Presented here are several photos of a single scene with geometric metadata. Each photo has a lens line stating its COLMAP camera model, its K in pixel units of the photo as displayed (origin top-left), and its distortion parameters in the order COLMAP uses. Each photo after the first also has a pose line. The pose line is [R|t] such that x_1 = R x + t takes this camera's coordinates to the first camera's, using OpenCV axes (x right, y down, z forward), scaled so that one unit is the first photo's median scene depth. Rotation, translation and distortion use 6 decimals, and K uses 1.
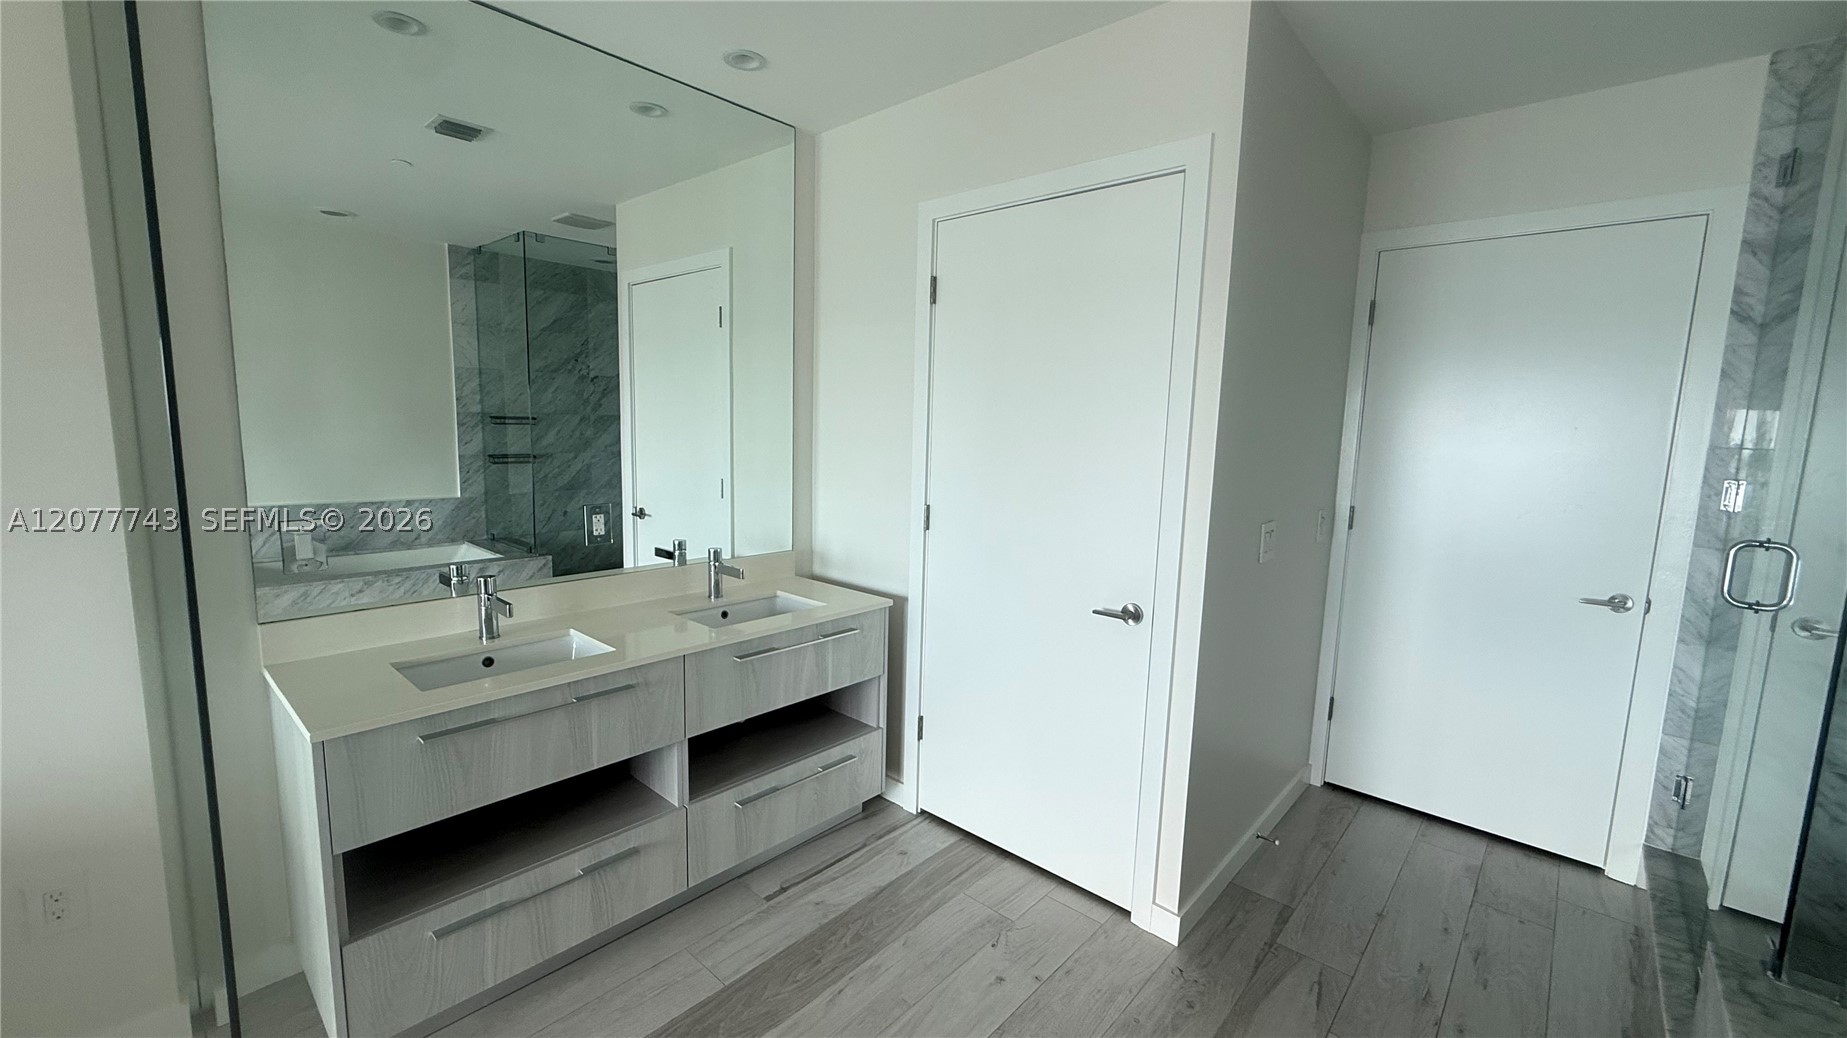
lens RADIAL K [[736.8, 0, 925.7], [0, 736.8, 518.8], [0, 0, 1]] dist [0.001827, -0.001229]
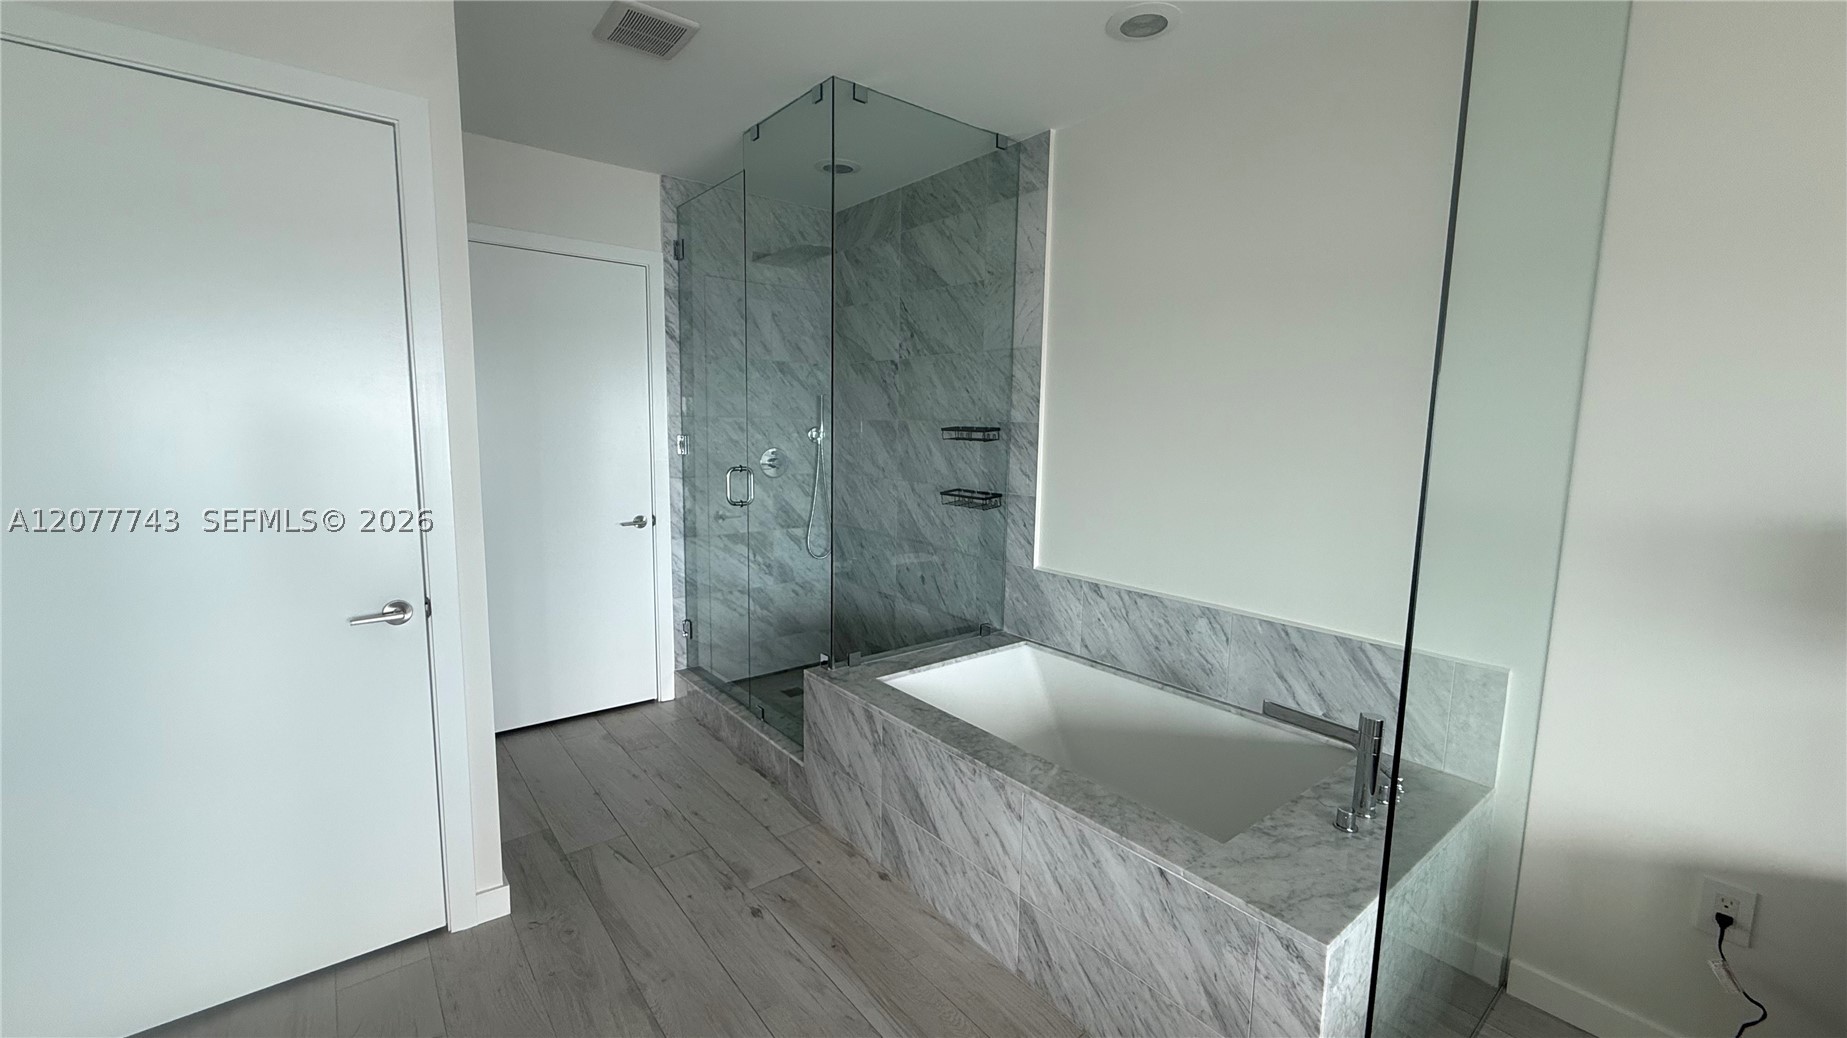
lens RADIAL K [[736.8, 0, 922.7], [0, 736.8, 518.5], [0, 0, 1]] dist [0.001827, -0.001229]
pose [[0.151579, -0.151829, 0.976715, -0.472443], [0.113994, 0.984224, 0.135306, -0.031272], [-0.981850, 0.090830, 0.166496, 0.213120]]
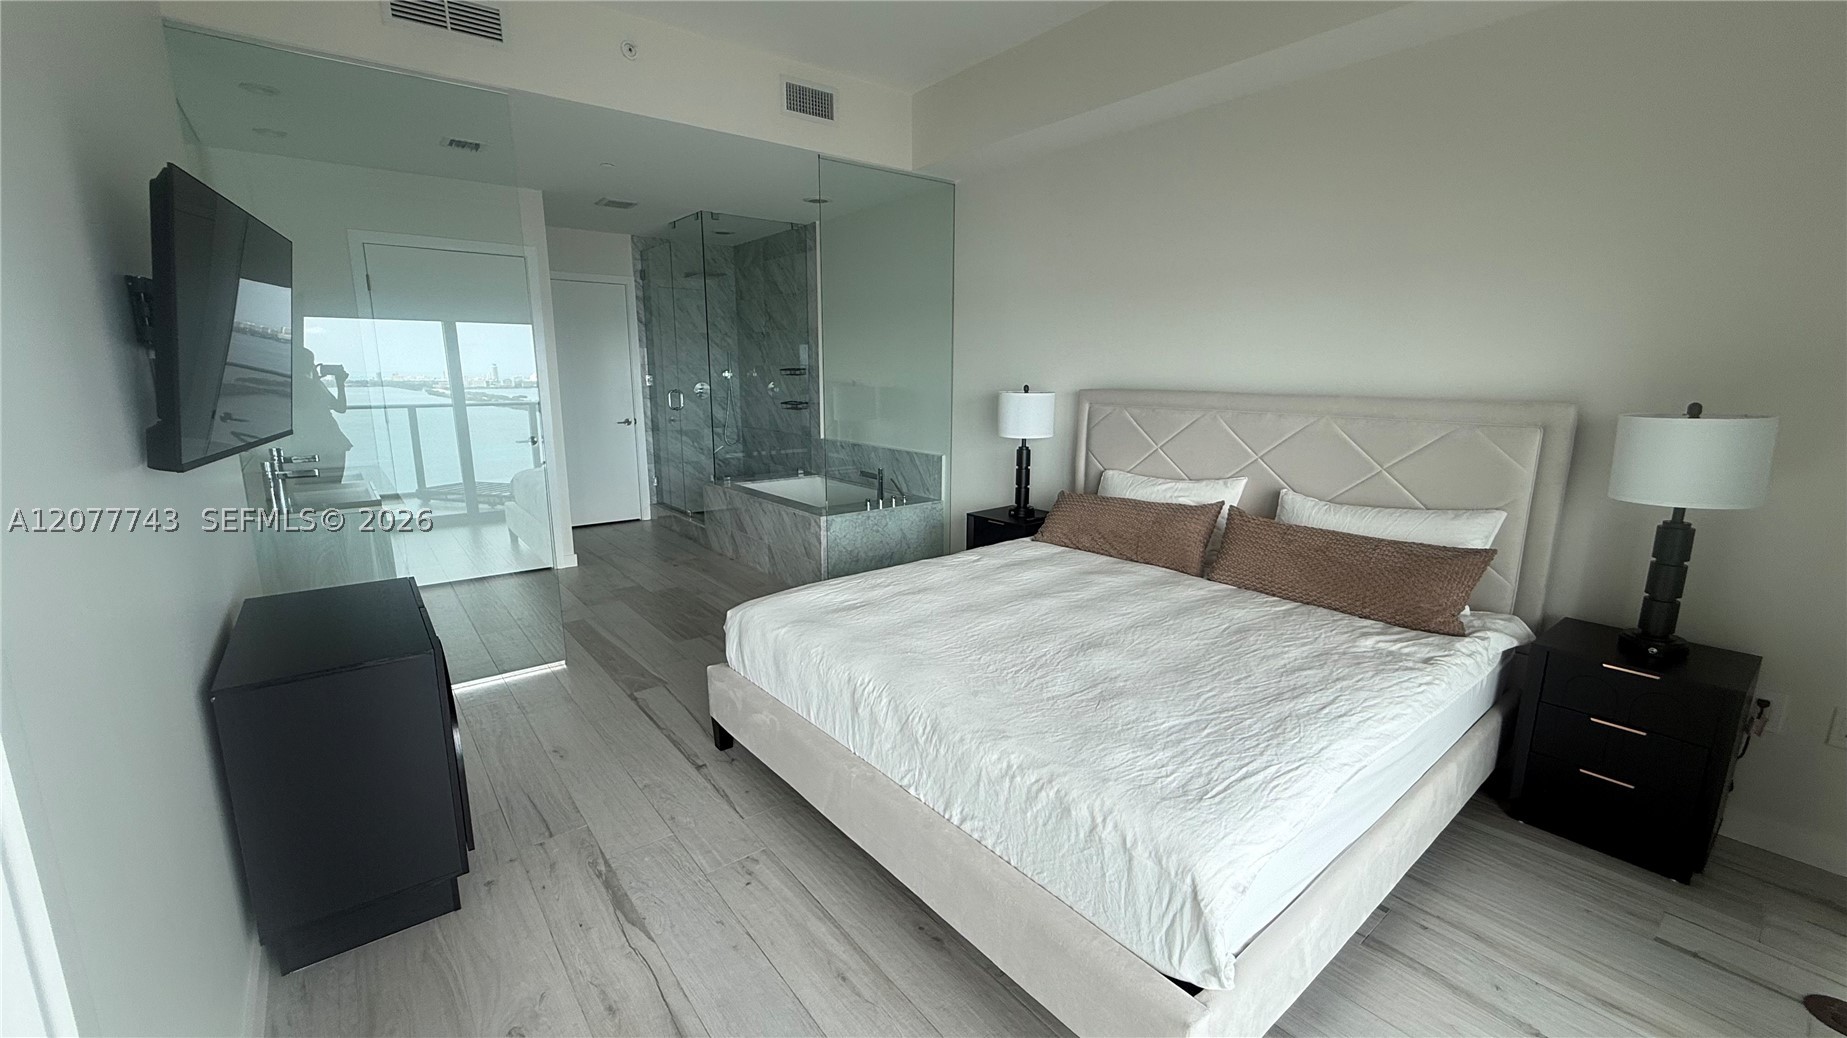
lens RADIAL K [[736.8, 0, 916.5], [0, 736.8, 517.6], [0, 0, 1]] dist [0.001827, -0.001229]
pose [[0.165027, -0.221584, 0.961076, -1.834315], [0.128357, 0.970974, 0.201826, 0.048271], [-0.977901, 0.090054, 0.188679, -0.630829]]
